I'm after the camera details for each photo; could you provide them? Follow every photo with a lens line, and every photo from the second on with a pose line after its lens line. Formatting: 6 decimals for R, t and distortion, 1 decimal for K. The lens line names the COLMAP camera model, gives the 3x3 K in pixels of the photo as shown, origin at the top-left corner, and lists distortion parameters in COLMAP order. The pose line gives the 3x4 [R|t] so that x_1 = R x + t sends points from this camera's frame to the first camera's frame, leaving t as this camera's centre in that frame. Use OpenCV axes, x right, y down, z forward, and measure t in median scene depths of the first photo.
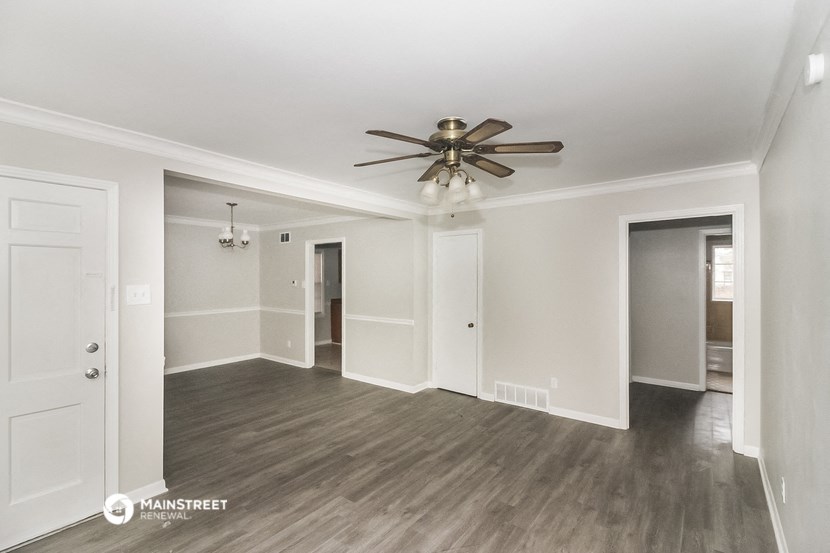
lens RADIAL K [[383.6, 0, 418.6], [0, 383.6, 276.7], [0, 0, 1]] dist [0.015212, -0.005060]
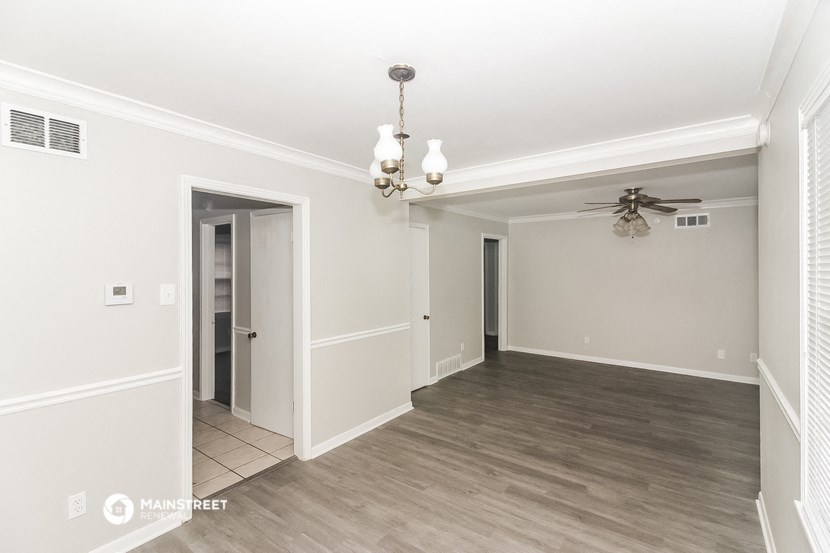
lens RADIAL K [[383.6, 0, 418.7], [0, 383.6, 269.1], [0, 0, 1]] dist [0.015212, -0.005060]
pose [[-0.018957, -0.001517, 0.999819, -1.070633], [0.008558, 0.999962, 0.001679, -0.004424], [-0.999784, 0.008588, -0.018943, 1.254382]]
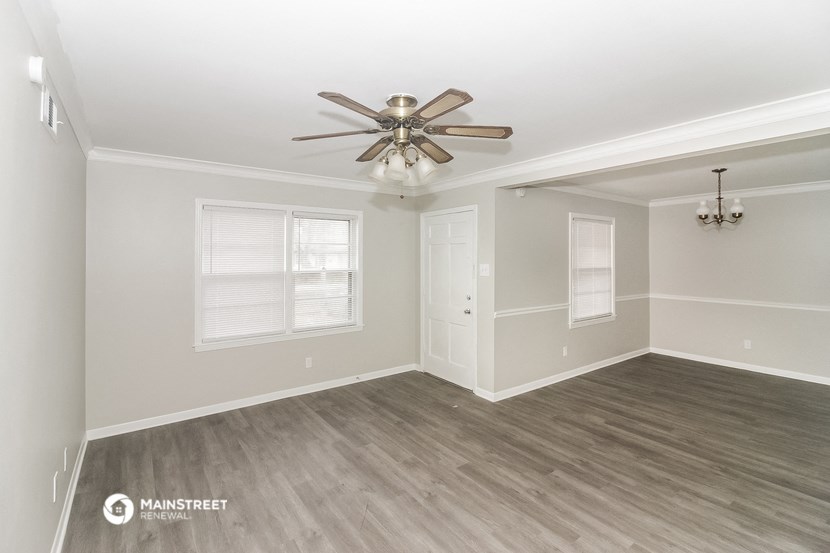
lens RADIAL K [[383.6, 0, 421.6], [0, 383.6, 256.3], [0, 0, 1]] dist [0.015212, -0.005060]
pose [[-0.278562, -0.001094, -0.960418, 0.591775], [-0.002246, 0.999997, -0.000487, -0.006515], [0.960416, 0.002021, -0.278563, 0.789115]]
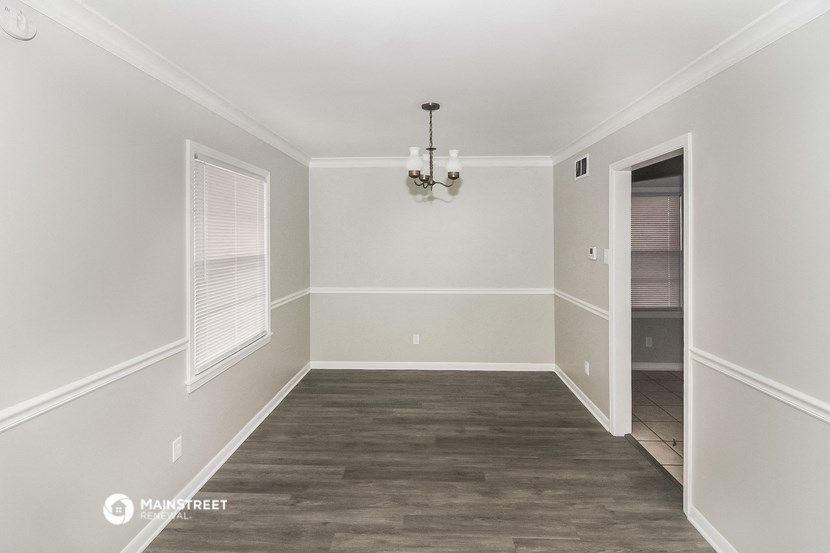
lens RADIAL K [[383.6, 0, 419.3], [0, 383.6, 239.7], [0, 0, 1]] dist [0.015212, -0.005060]
pose [[0.581894, 0.007049, -0.813234, -0.070099], [-0.003277, 0.999975, 0.006324, -0.006353], [0.813258, -0.001015, 0.581902, 0.849419]]
